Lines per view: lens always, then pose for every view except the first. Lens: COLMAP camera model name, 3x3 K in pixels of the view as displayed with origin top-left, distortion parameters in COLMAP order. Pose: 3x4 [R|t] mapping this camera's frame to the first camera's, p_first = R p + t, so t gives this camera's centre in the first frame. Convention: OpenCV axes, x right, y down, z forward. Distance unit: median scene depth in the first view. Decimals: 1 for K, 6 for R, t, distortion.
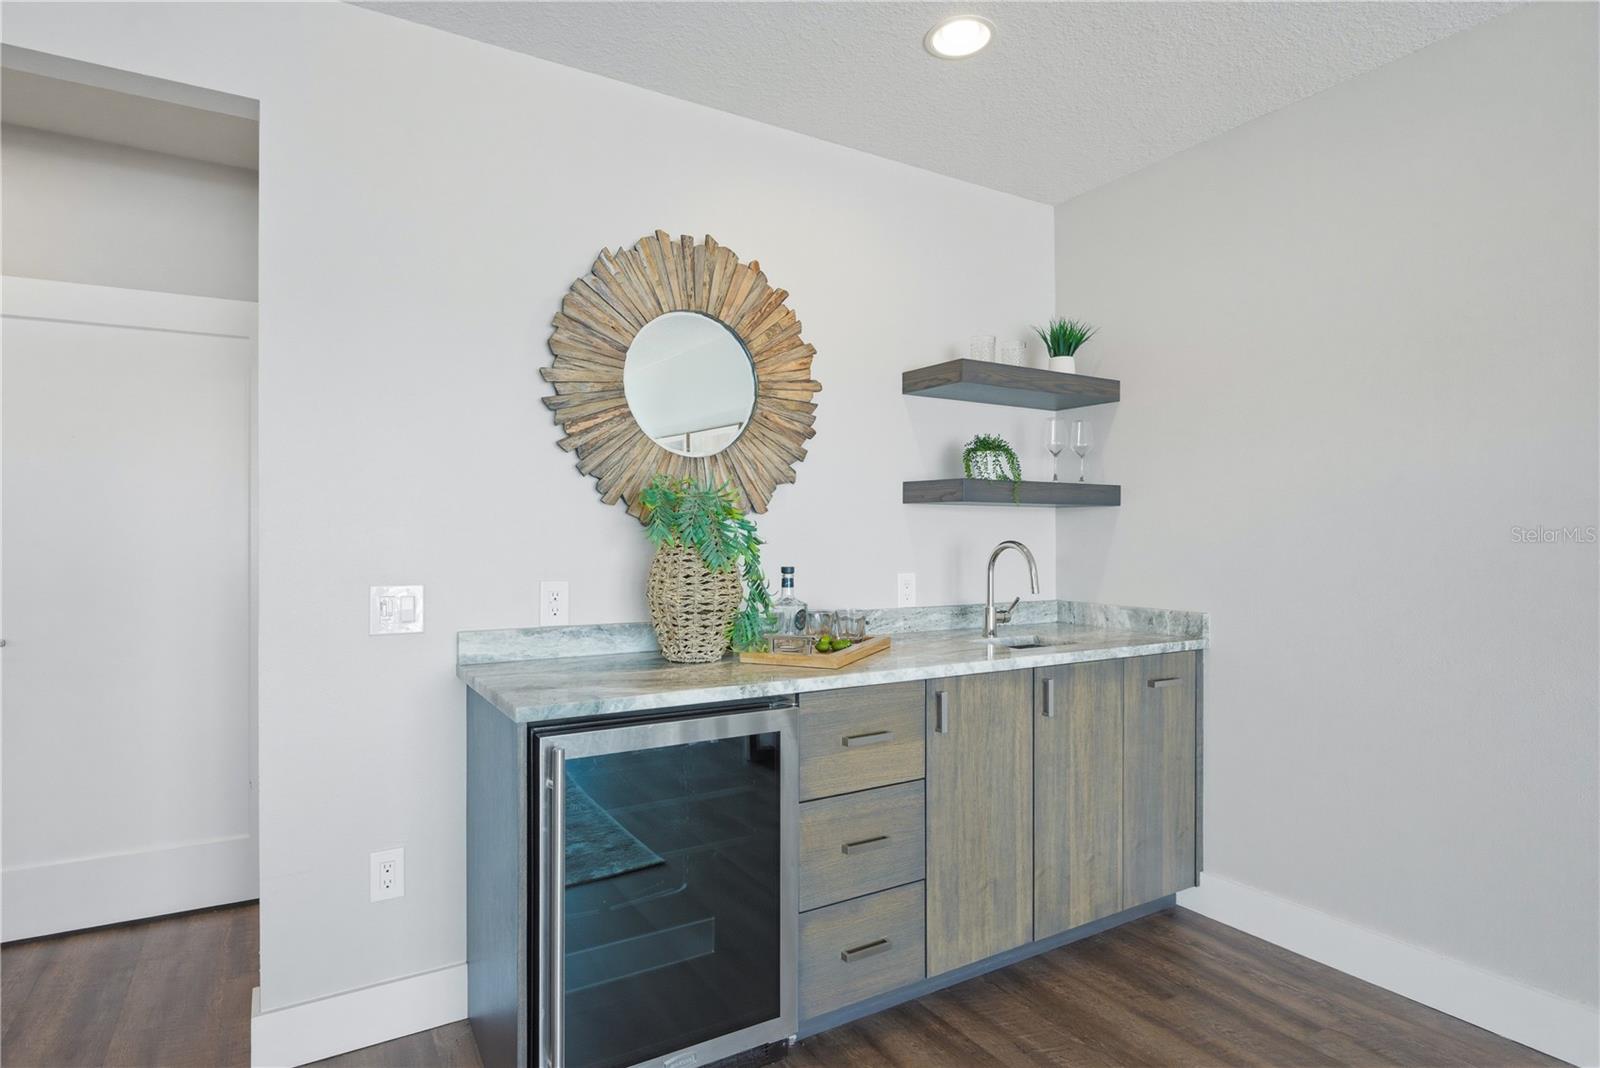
lens RADIAL K [[833.3, 0, 796.4], [0, 833.3, 539.0], [0, 0, 1]] dist [-0.005725, -0.001279]
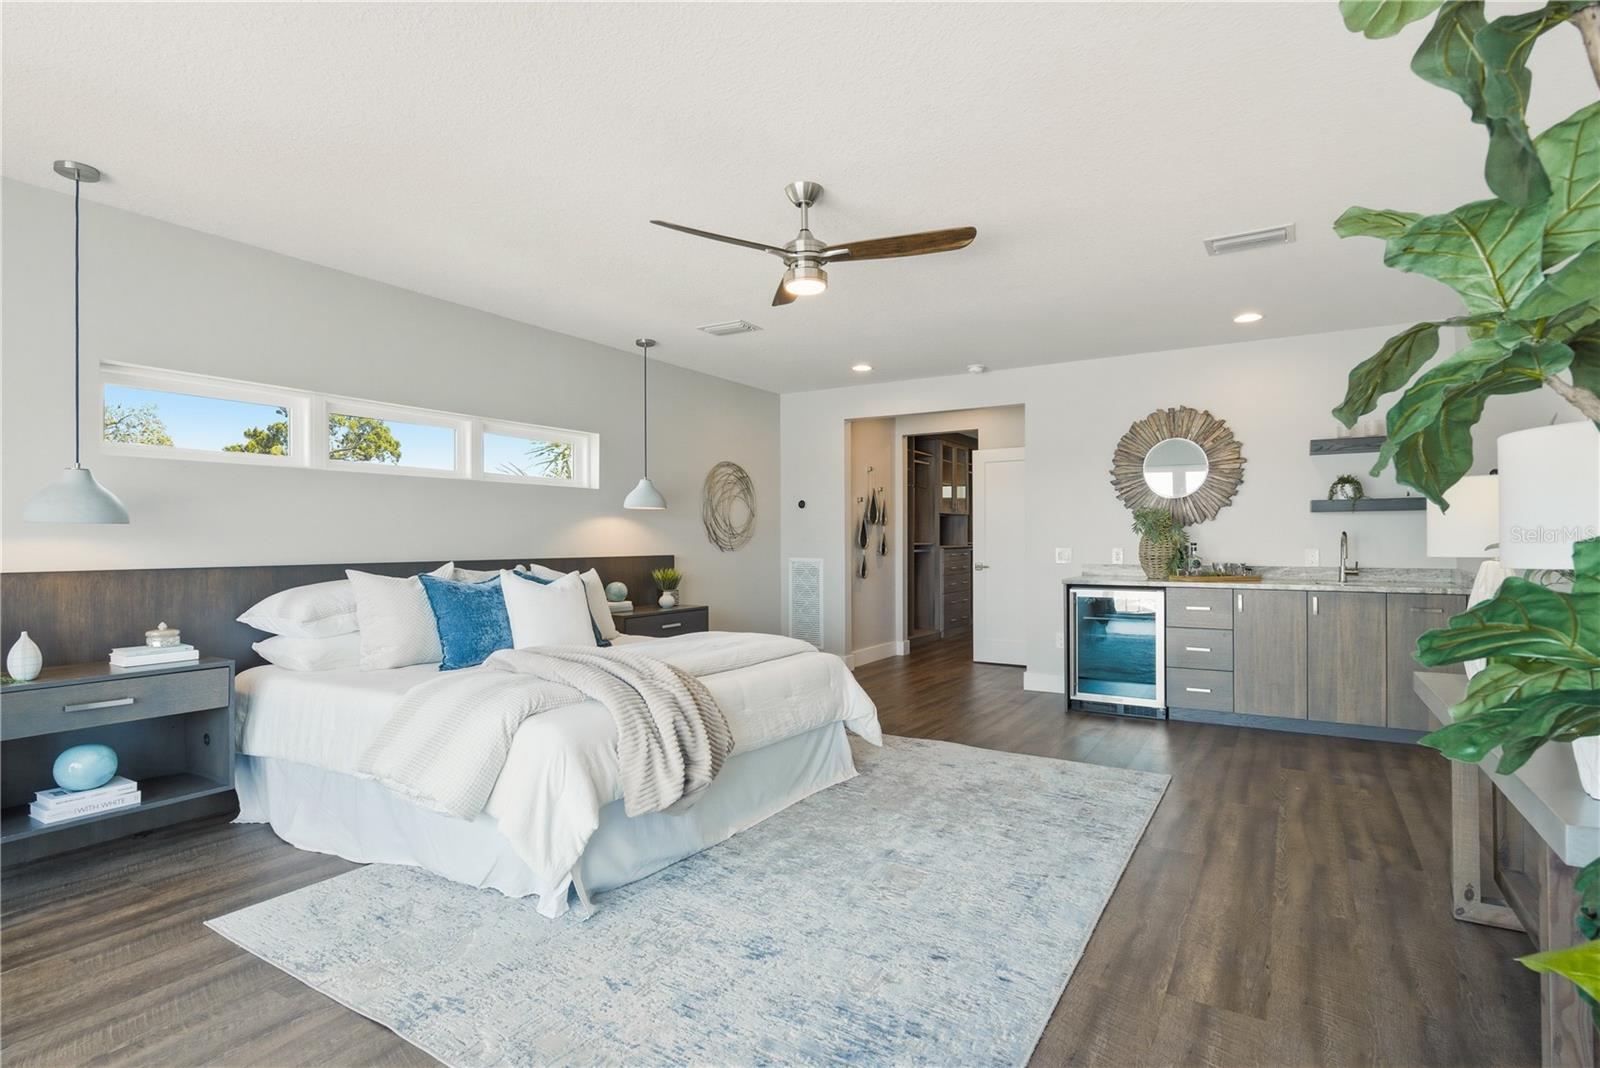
lens RADIAL K [[799.3, 0, 796.3], [0, 799.3, 533.9], [0, 0, 1]] dist [0.000855, -0.002481]
pose [[0.467932, -0.003832, -0.883756, 1.390353], [0.005745, 0.999983, -0.001295, 0.002281], [0.883746, -0.004471, 0.467946, -1.046281]]
